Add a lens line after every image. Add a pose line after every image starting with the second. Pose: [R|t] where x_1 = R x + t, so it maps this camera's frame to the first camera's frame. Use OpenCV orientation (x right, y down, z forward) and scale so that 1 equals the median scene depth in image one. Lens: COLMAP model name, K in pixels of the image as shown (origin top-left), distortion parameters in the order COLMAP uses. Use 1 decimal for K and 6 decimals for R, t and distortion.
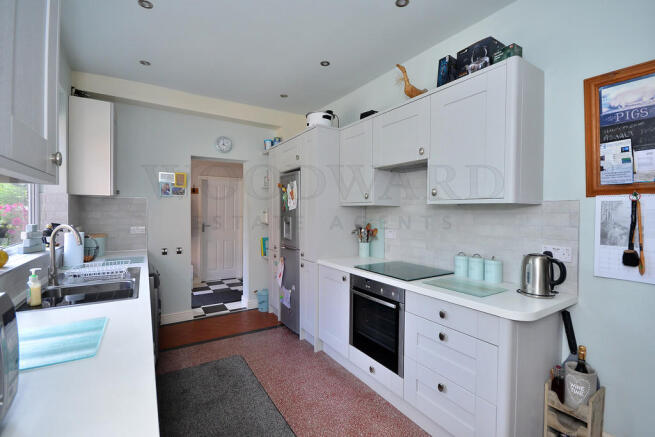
lens RADIAL K [[286.9, 0, 325.7], [0, 286.9, 218.4], [0, 0, 1]] dist [-0.001101, -0.000114]
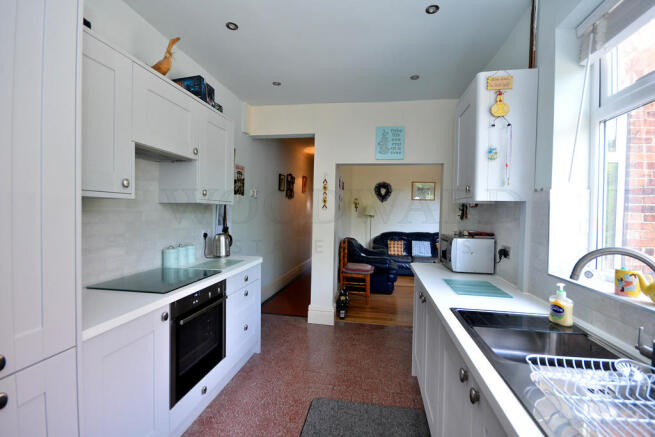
lens RADIAL K [[286.9, 0, 329.1], [0, 286.9, 212.2], [0, 0, 1]] dist [-0.001101, -0.000114]
pose [[-0.744385, -0.025871, 0.667249, -0.712465], [-0.012644, 0.999616, 0.024652, -0.045816], [-0.667630, 0.009913, -0.744427, 1.425058]]
